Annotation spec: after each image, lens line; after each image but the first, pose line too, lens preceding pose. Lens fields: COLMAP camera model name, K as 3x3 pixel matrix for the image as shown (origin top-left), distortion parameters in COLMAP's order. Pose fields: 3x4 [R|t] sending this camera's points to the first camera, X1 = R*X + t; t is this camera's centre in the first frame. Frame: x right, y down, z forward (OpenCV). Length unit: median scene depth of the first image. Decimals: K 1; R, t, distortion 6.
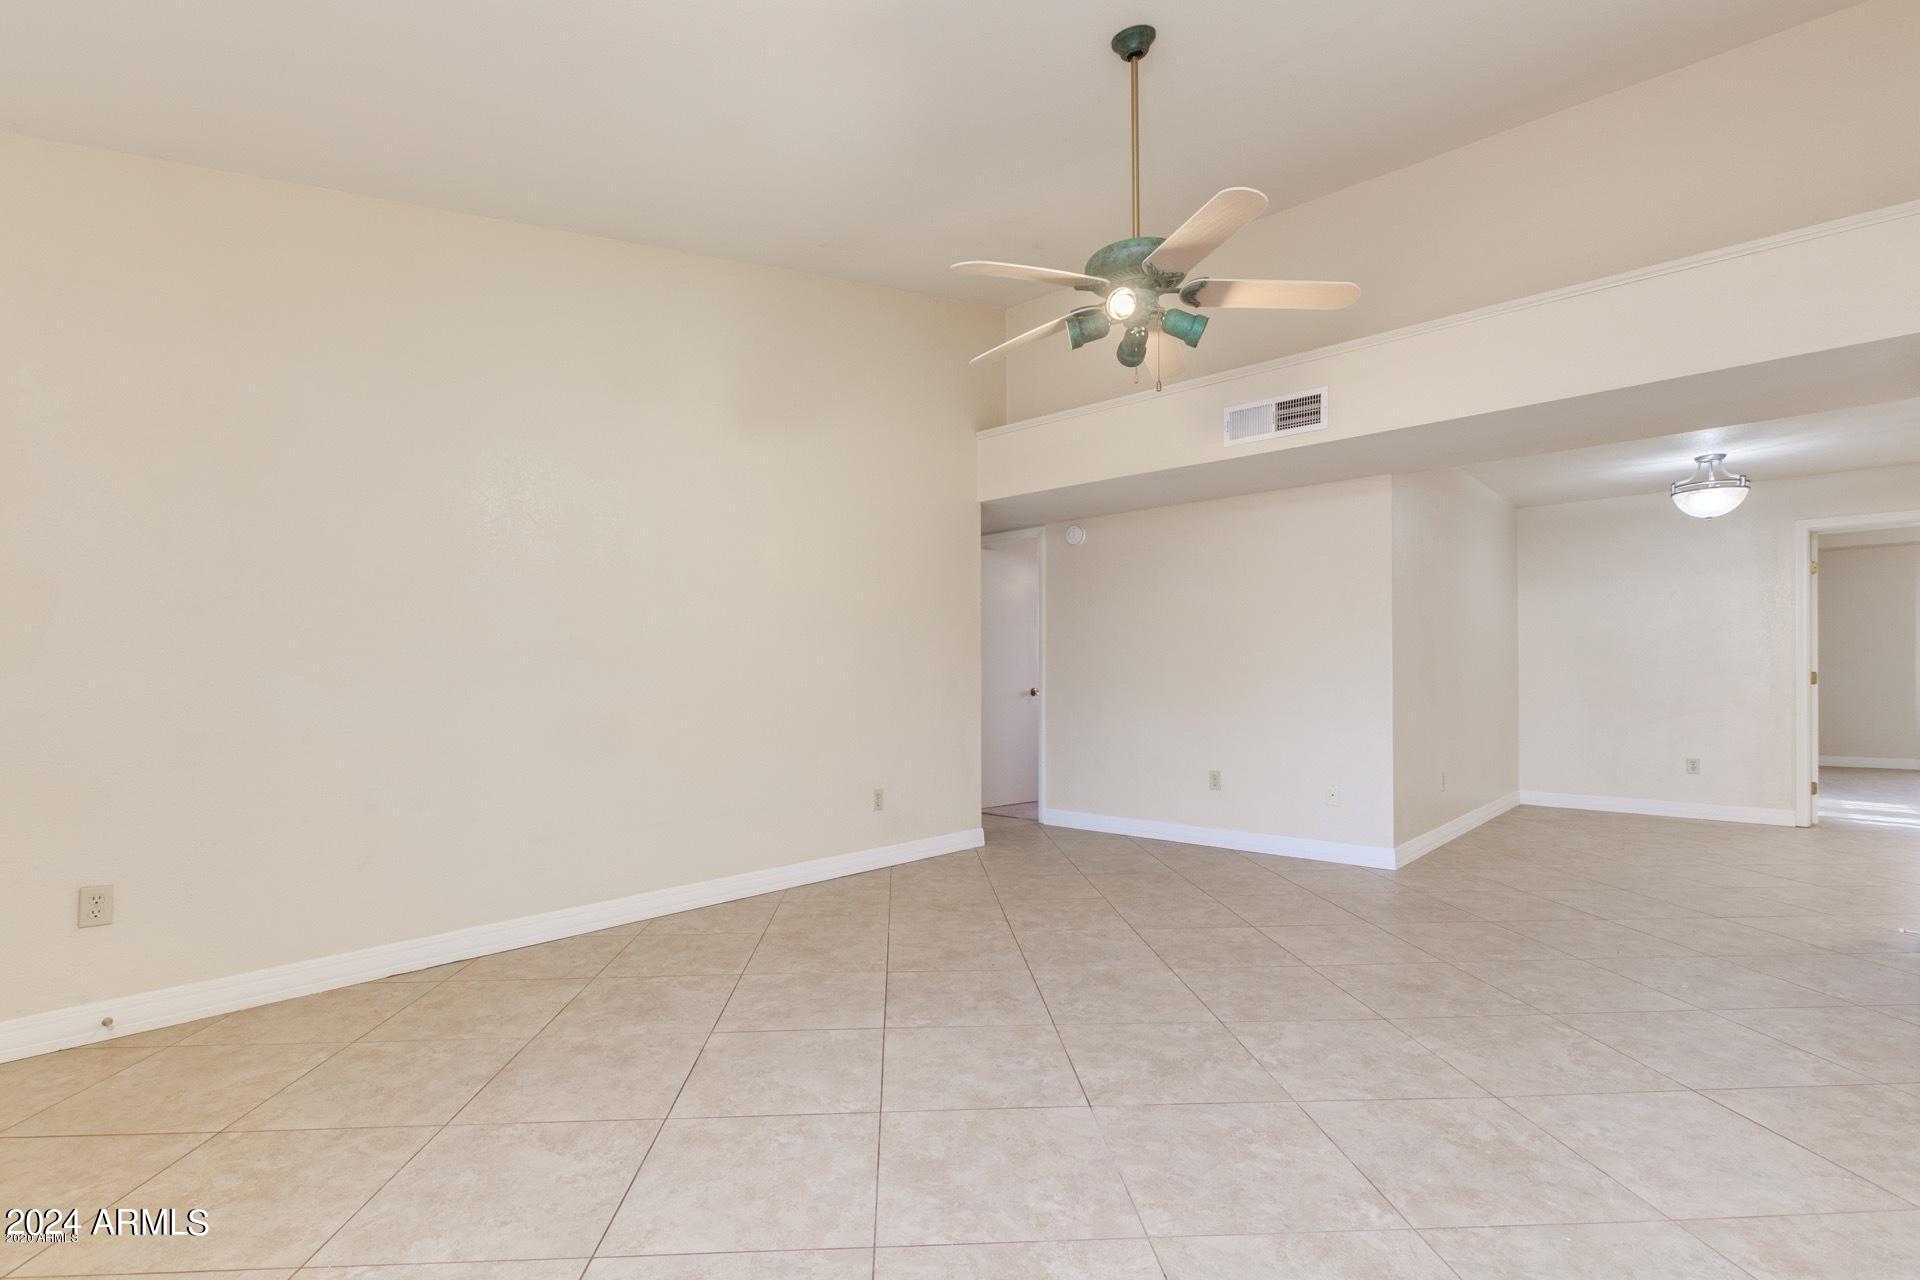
lens RADIAL K [[887.5, 0, 931.6], [0, 887.5, 682.6], [0, 0, 1]] dist [0.001504, 0.000502]
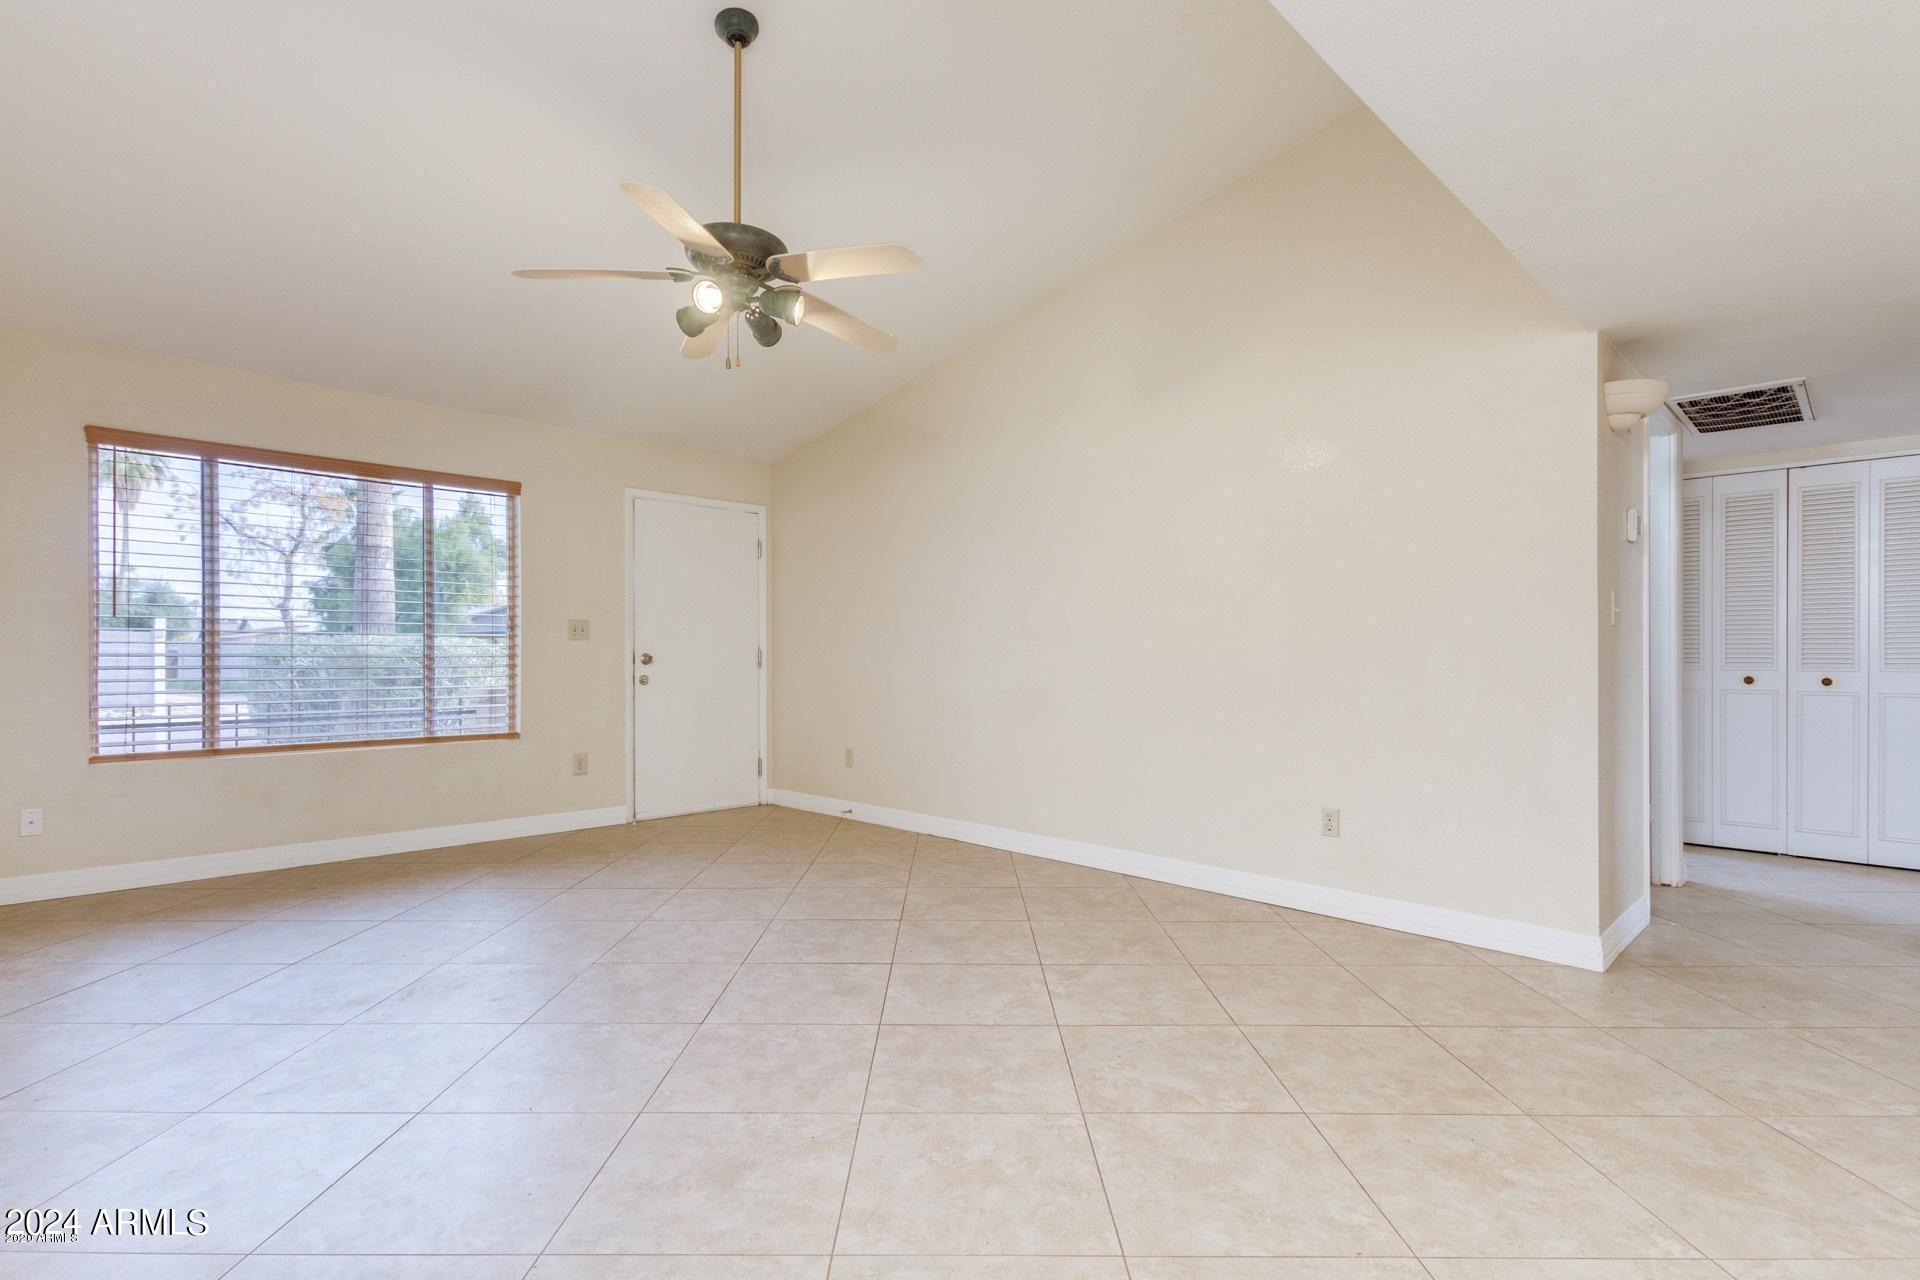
lens RADIAL K [[911.9, 0, 962.6], [0, 911.9, 651.4], [0, 0, 1]] dist [0.001393, 0.000288]
pose [[-0.022430, 0.001205, -0.999748, 1.258914], [-0.007326, 0.999972, 0.001370, -0.017576], [0.999722, 0.007355, -0.022421, 1.264999]]
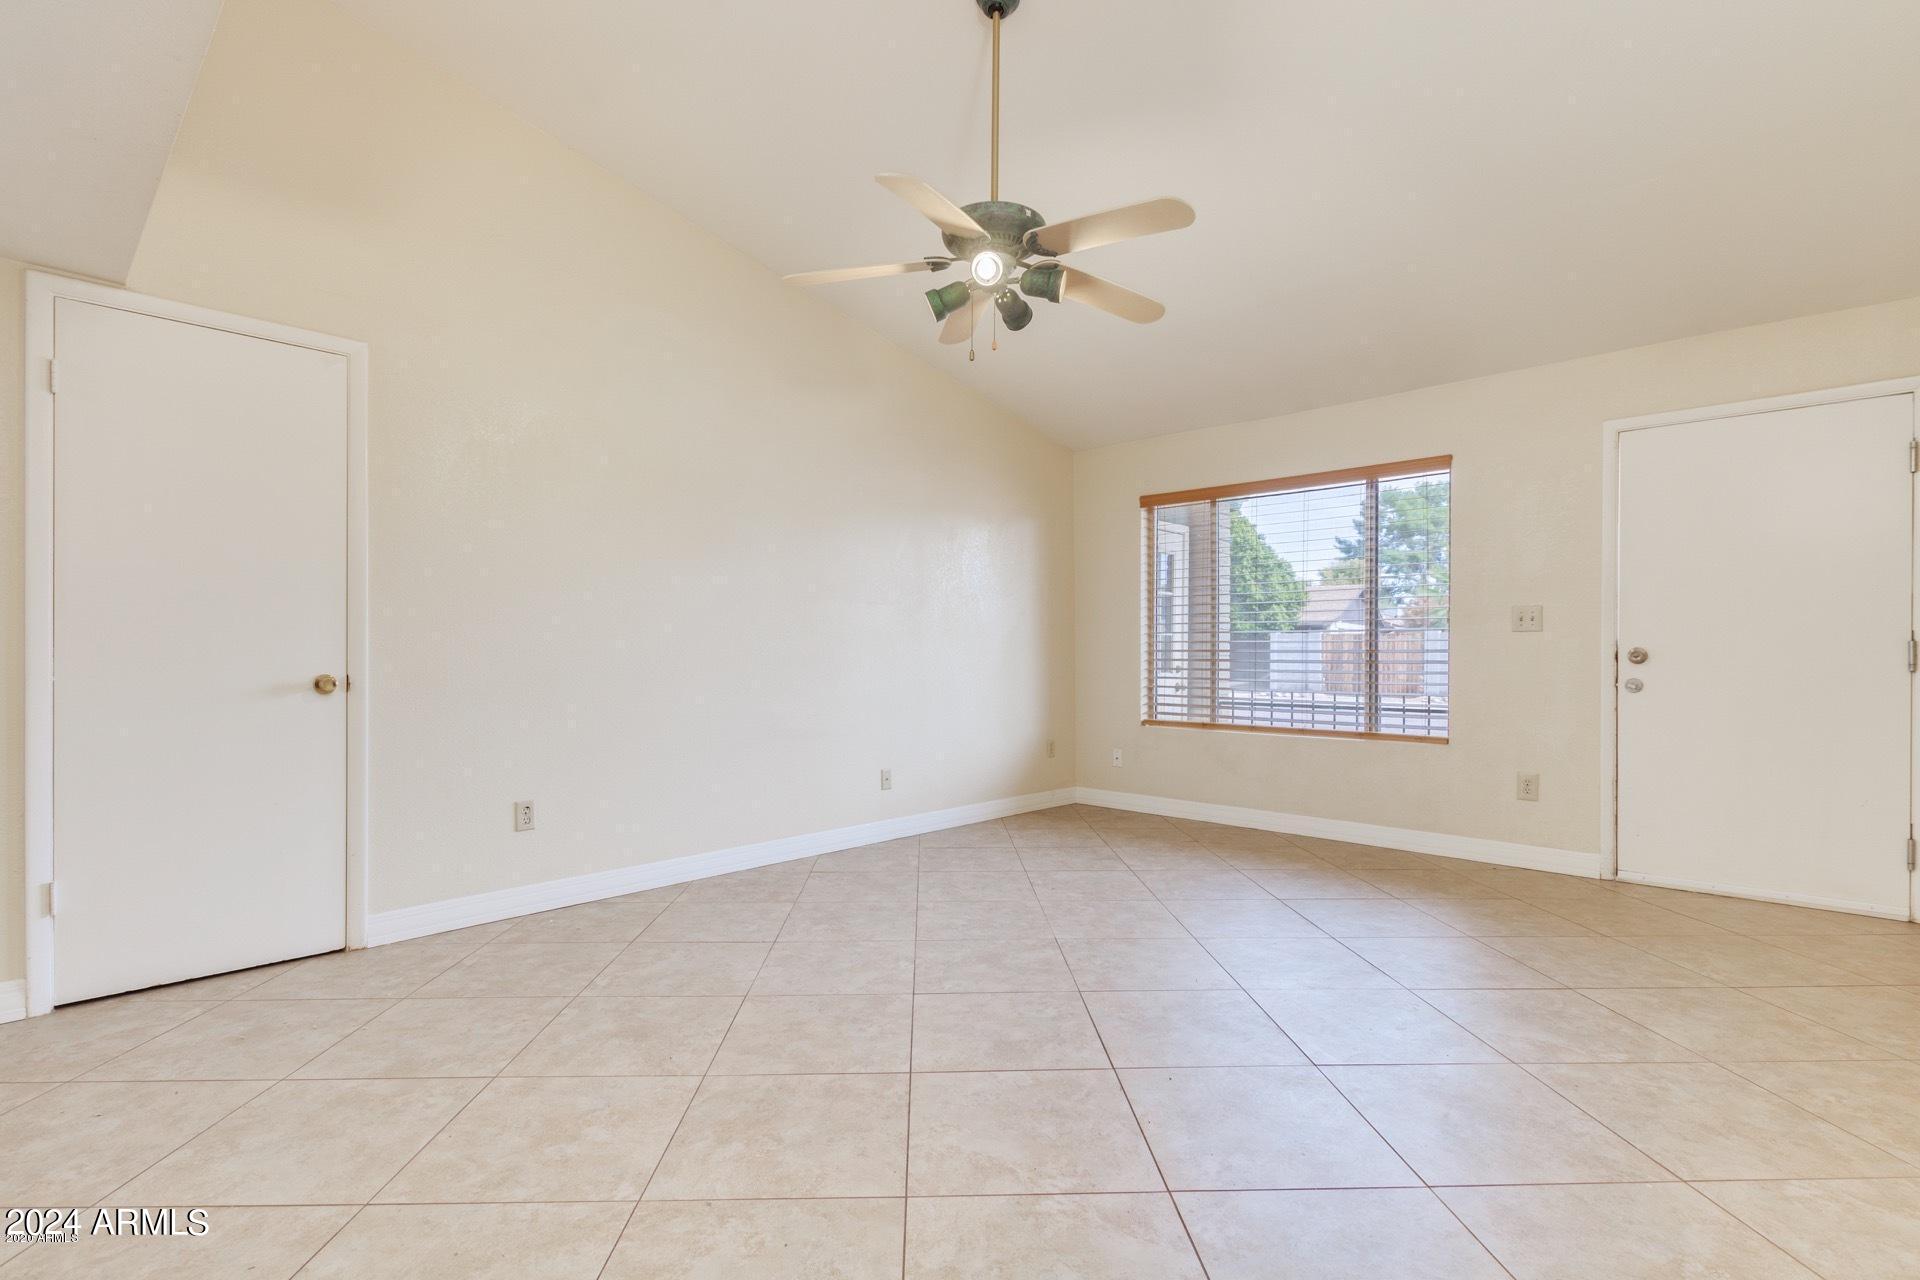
lens RADIAL K [[911.9, 0, 962.6], [0, 911.9, 651.4], [0, 0, 1]] dist [0.001393, 0.000288]
pose [[-0.999978, 0.002762, -0.006000, 0.269114], [0.002737, 0.999988, 0.004080, -0.008527], [0.006011, 0.004063, -0.999974, 1.978802]]
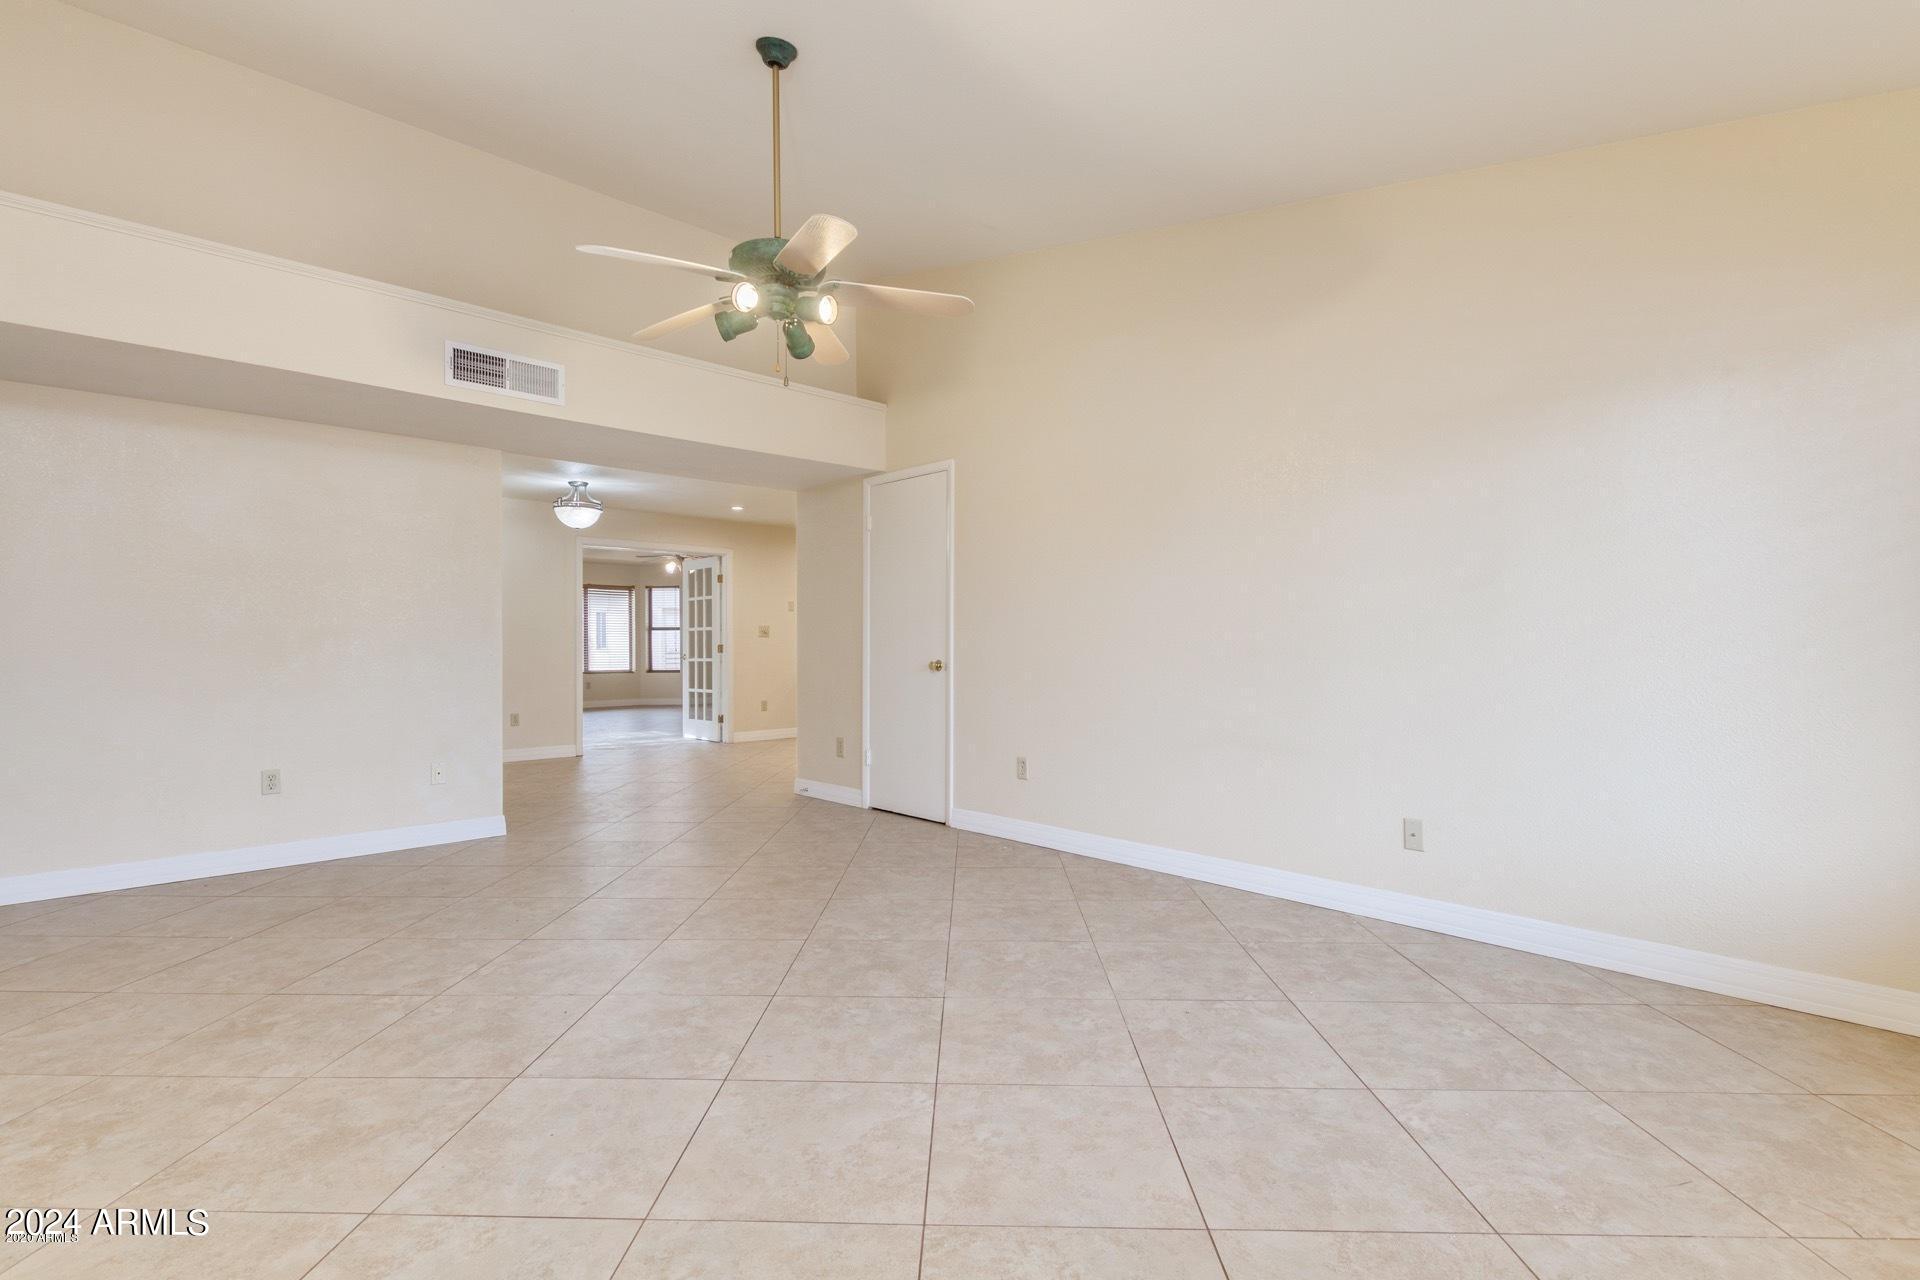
lens RADIAL K [[887.6, 0, 948.6], [0, 887.6, 645.2], [0, 0, 1]] dist [-0.001184, -0.000691]
pose [[0.069314, 0.003966, 0.997587, -0.812581], [0.008400, 0.999954, -0.004559, -0.000486], [-0.997560, 0.008696, 0.069278, 0.709525]]
